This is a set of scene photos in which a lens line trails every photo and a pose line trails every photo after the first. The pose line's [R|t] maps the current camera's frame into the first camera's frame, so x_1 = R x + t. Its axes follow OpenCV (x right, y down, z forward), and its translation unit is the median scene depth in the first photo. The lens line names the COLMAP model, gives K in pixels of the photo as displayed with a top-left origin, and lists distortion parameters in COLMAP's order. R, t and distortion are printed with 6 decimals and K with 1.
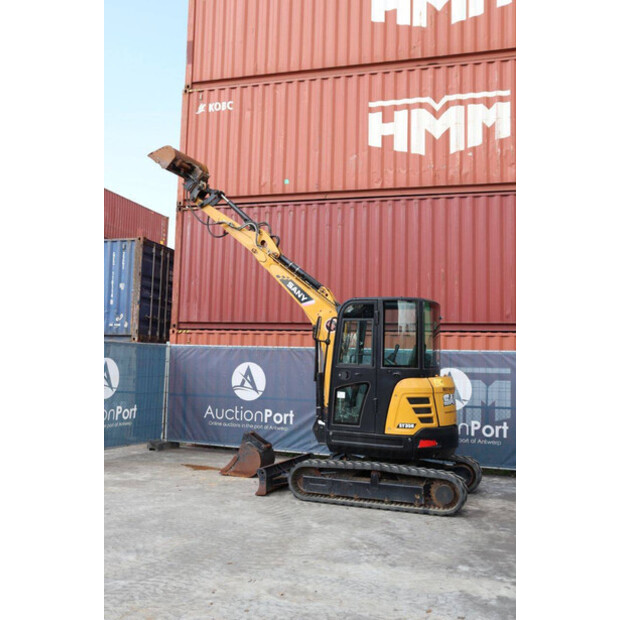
lens RADIAL K [[653.7, 0, 311.9], [0, 653.7, 308.1], [0, 0, 1]] dist [-0.016528, 0.000000]
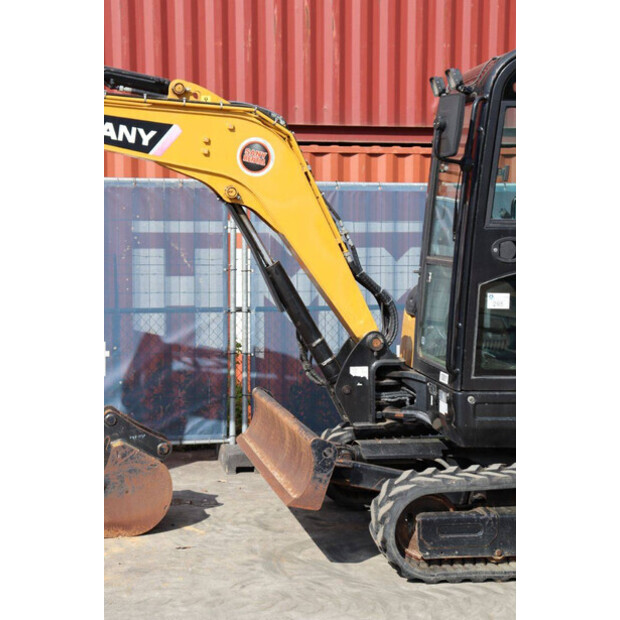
lens RADIAL K [[1223.8, 0, 301.1], [0, 1223.8, 309.4], [0, 0, 1]] dist [0.308893, 0.000000]
pose [[0.846555, -0.059650, 0.528948, -0.375844], [-0.028028, 0.987328, 0.156198, 0.022923], [-0.531562, -0.147056, 0.834156, 0.383832]]
